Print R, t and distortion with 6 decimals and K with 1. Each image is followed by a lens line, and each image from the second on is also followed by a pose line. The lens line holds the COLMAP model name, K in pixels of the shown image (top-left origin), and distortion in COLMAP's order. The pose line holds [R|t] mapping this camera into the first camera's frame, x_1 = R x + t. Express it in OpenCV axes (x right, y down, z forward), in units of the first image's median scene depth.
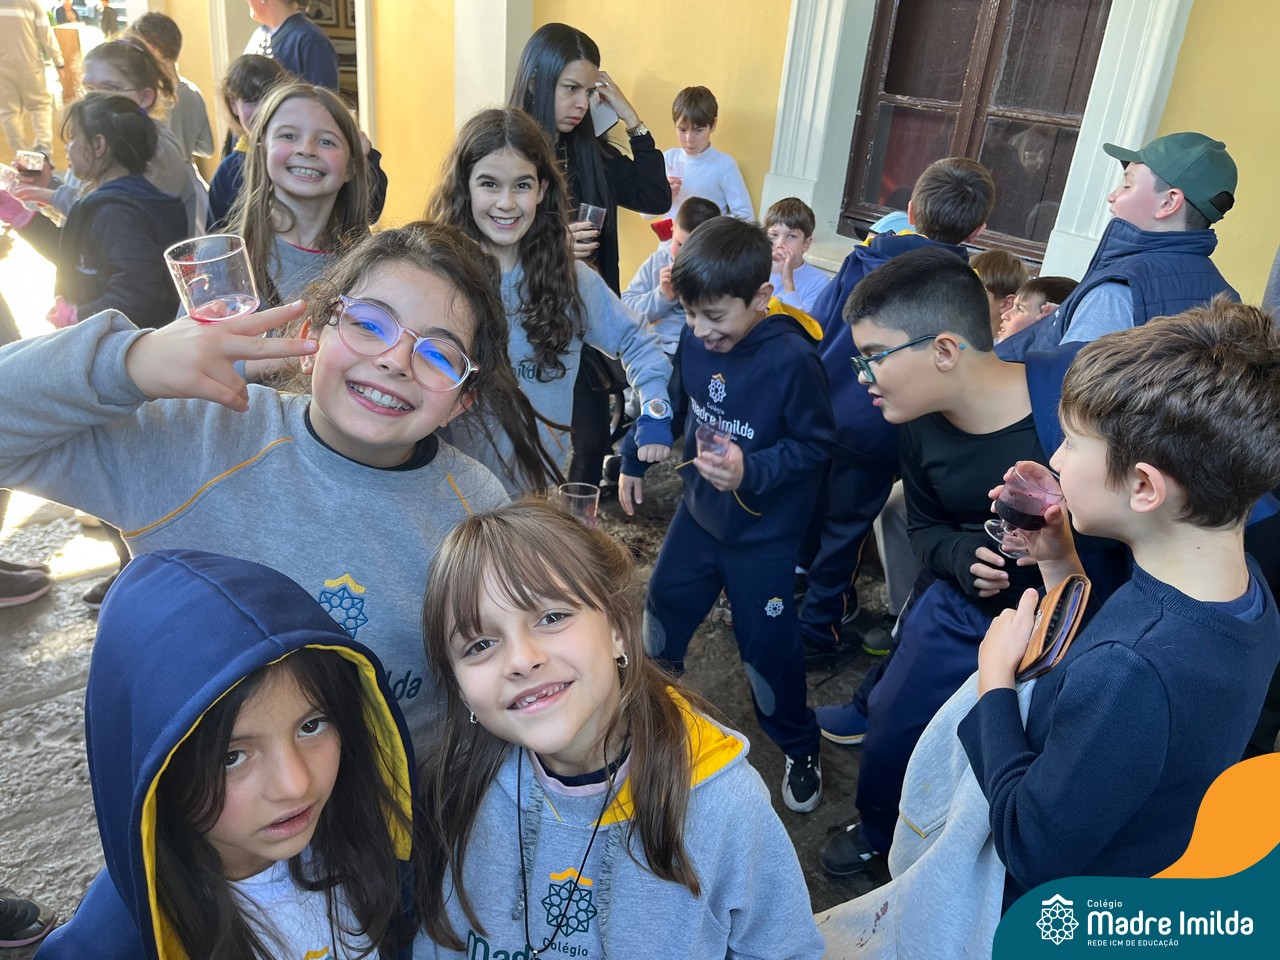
lens RADIAL K [[984.6, 0, 638.2], [0, 984.6, 481.3], [0, 0, 1]] dist [-0.003380, -0.000957]
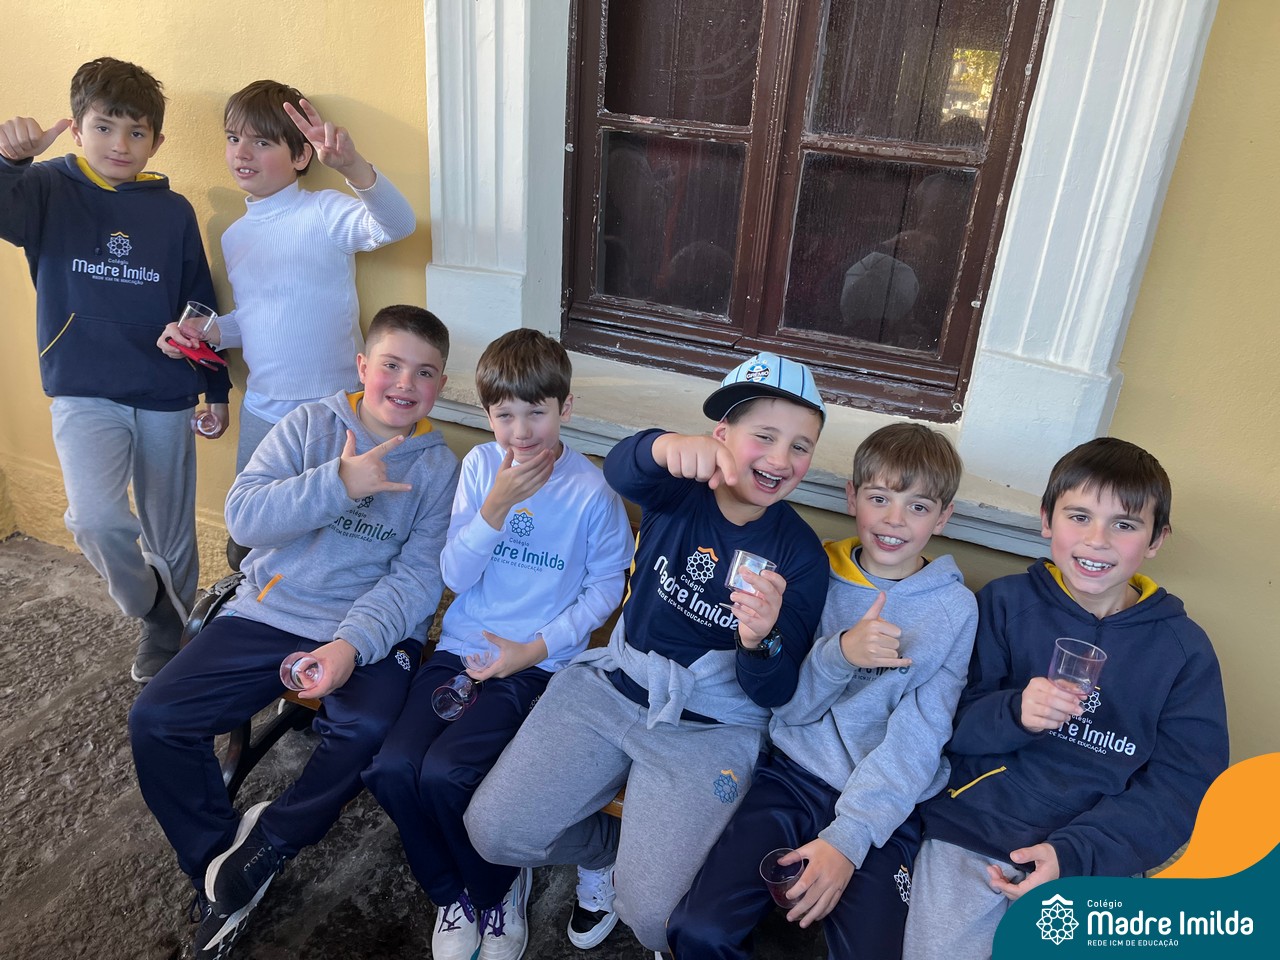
lens RADIAL K [[984.6, 0, 639.4], [0, 984.6, 479.2], [0, 0, 1]] dist [-0.003380, -0.000957]
pose [[0.902183, -0.198422, 0.383008, 0.001187], [0.186666, 0.980064, 0.068040, -0.233087], [-0.388873, 0.010110, 0.921236, 0.490352]]
